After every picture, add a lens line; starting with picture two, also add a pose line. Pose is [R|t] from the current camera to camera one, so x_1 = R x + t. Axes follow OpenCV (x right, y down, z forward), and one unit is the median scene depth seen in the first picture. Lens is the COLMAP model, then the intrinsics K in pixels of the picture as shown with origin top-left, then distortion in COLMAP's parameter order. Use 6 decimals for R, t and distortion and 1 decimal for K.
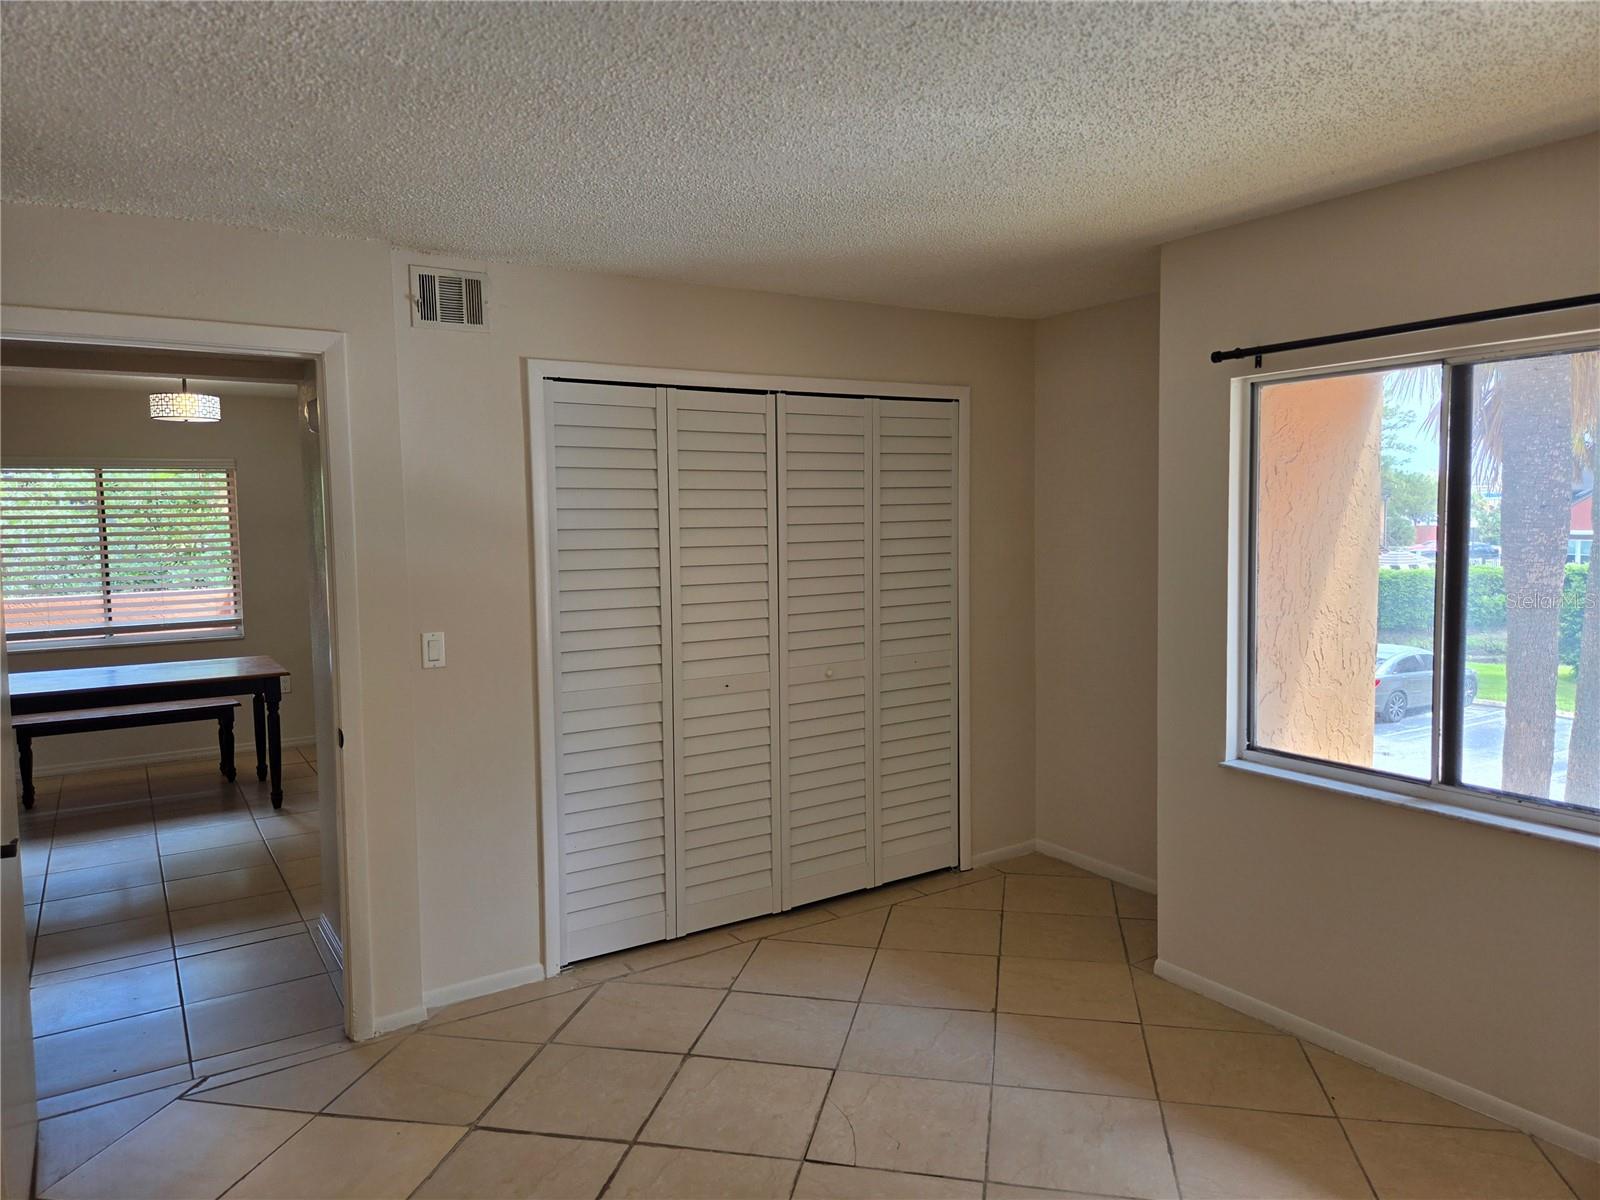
lens RADIAL K [[1064.3, 0, 797.7], [0, 1064.3, 597.9], [0, 0, 1]] dist [0.076865, -0.059673]
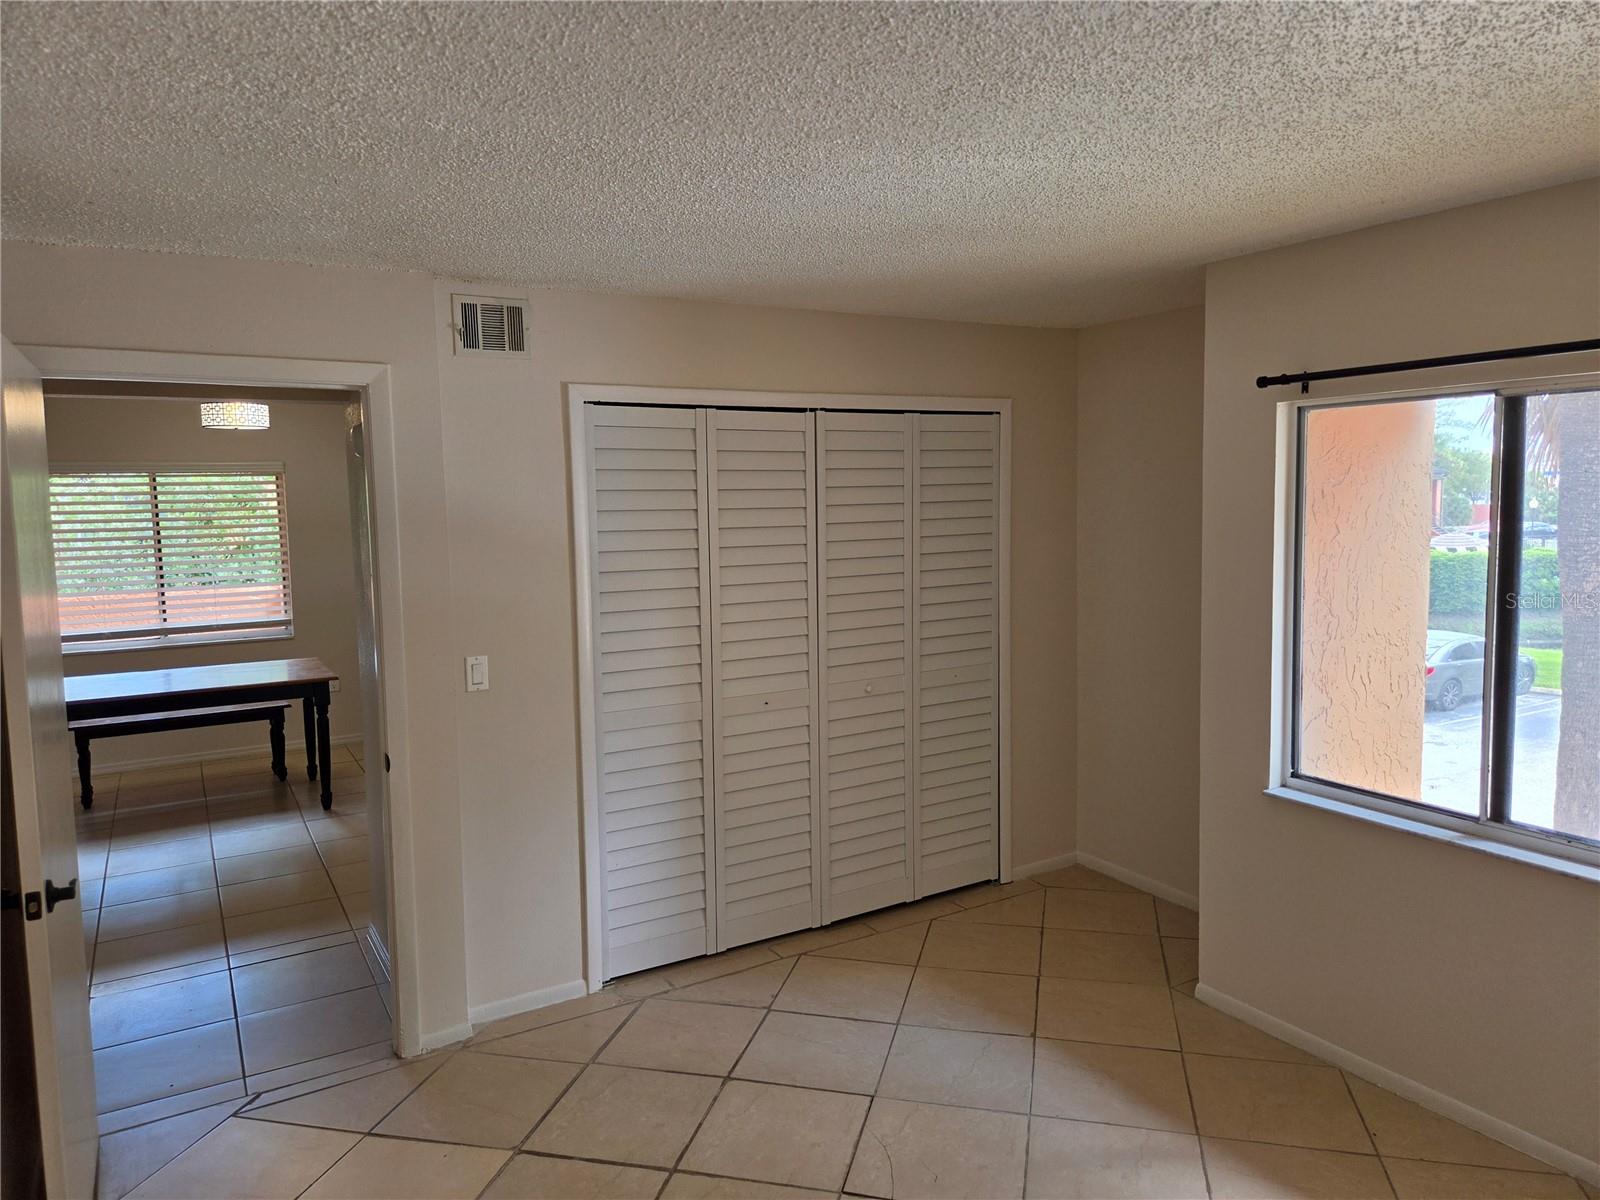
lens RADIAL K [[1066.5, 0, 808.1], [0, 1066.5, 597.6], [0, 0, 1]] dist [0.079508, -0.063508]
pose [[0.999554, 0.000736, -0.029864, 0.003328], [-0.000230, 0.999856, 0.016948, -0.041040], [0.029872, -0.016933, 0.999410, -0.003284]]
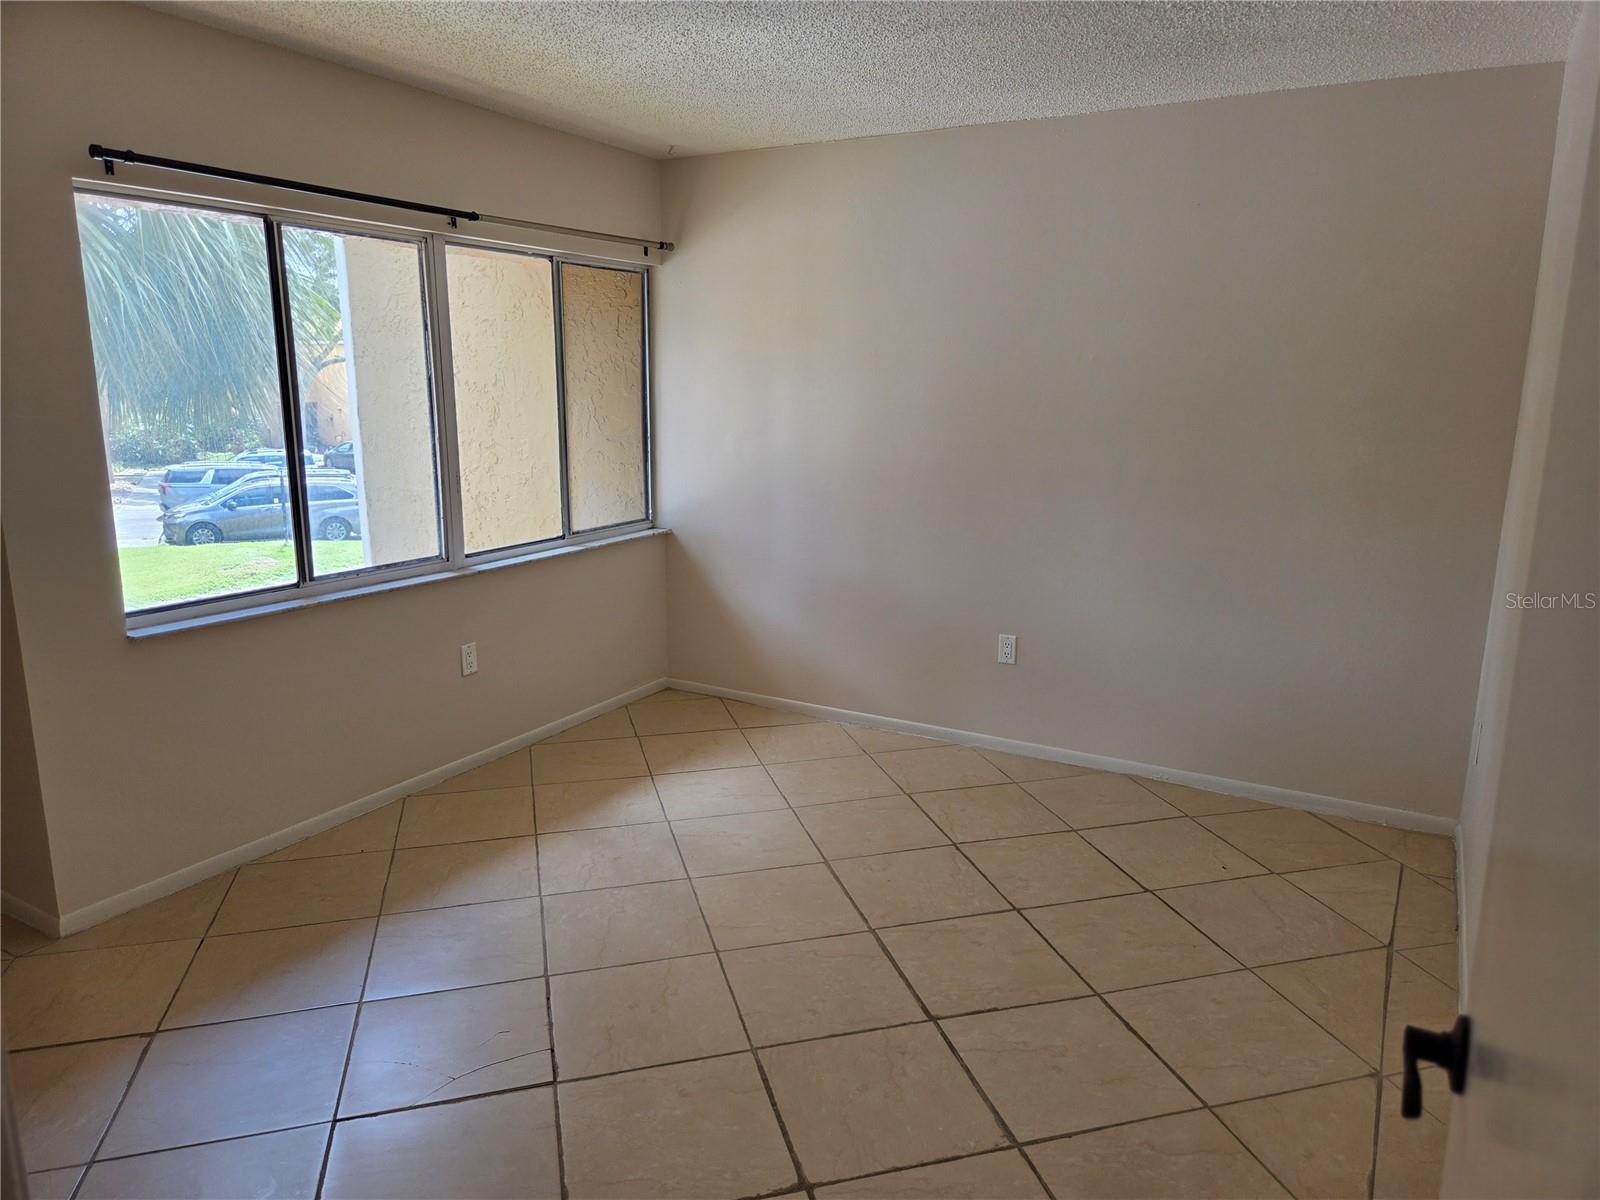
lens RADIAL K [[1066.5, 0, 808.1], [0, 1066.5, 597.6], [0, 0, 1]] dist [0.079508, -0.063508]
pose [[-0.458266, -0.168098, 0.872774, -0.619440], [0.065455, 0.972904, 0.221751, -0.036151], [-0.886402, 0.158748, -0.434846, 0.889233]]
